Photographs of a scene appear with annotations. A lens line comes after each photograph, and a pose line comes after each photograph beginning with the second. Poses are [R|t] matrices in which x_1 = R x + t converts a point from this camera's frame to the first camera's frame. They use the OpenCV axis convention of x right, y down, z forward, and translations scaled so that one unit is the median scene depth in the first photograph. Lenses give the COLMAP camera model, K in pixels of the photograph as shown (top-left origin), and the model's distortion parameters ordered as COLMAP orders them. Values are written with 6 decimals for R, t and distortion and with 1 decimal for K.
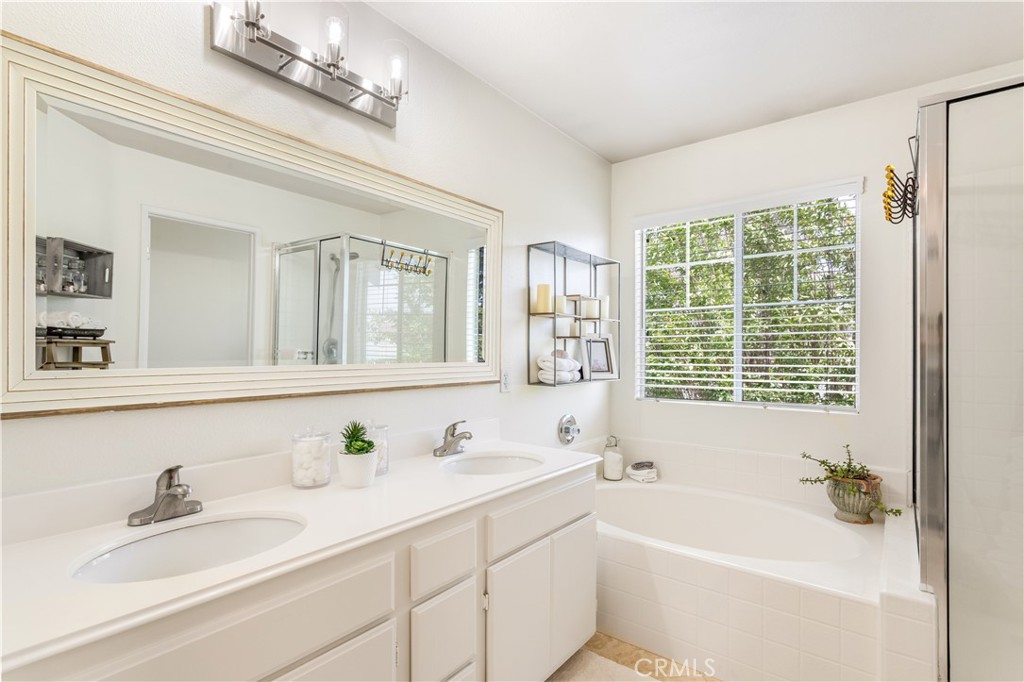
lens RADIAL K [[481.7, 0, 511.8], [0, 481.7, 351.8], [0, 0, 1]] dist [0.001036, -0.000035]
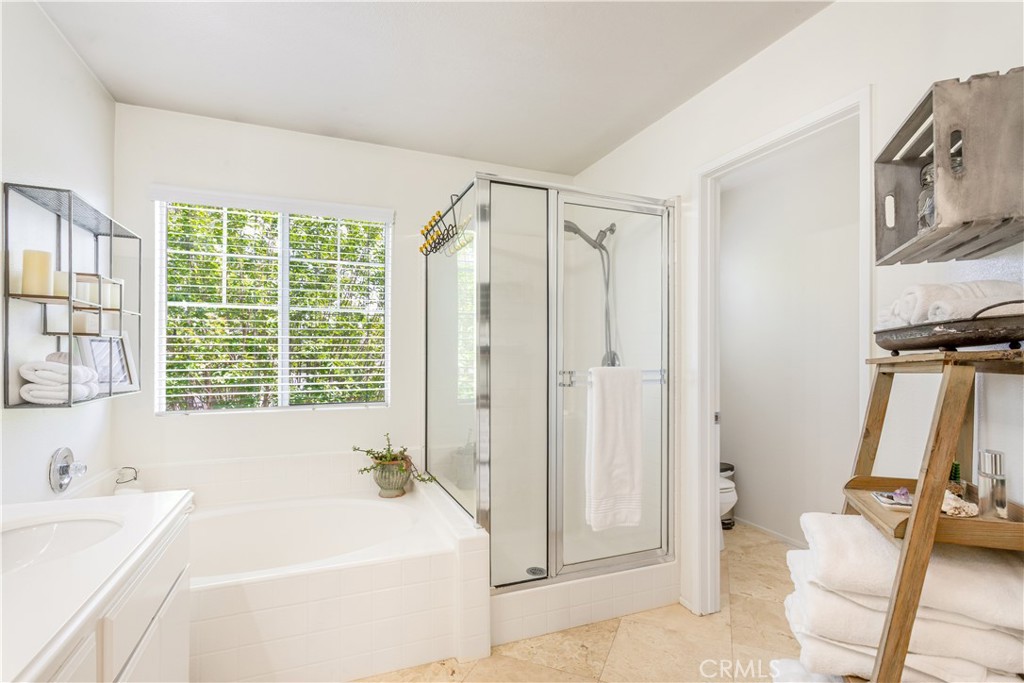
lens RADIAL K [[489.6, 0, 510.7], [0, 489.6, 355.4], [0, 0, 1]] dist [0.002770, -0.000028]
pose [[0.510870, -0.001045, 0.859657, -0.174891], [-0.004502, 0.999982, 0.003891, -0.005261], [-0.859646, -0.005858, 0.510856, 0.114097]]
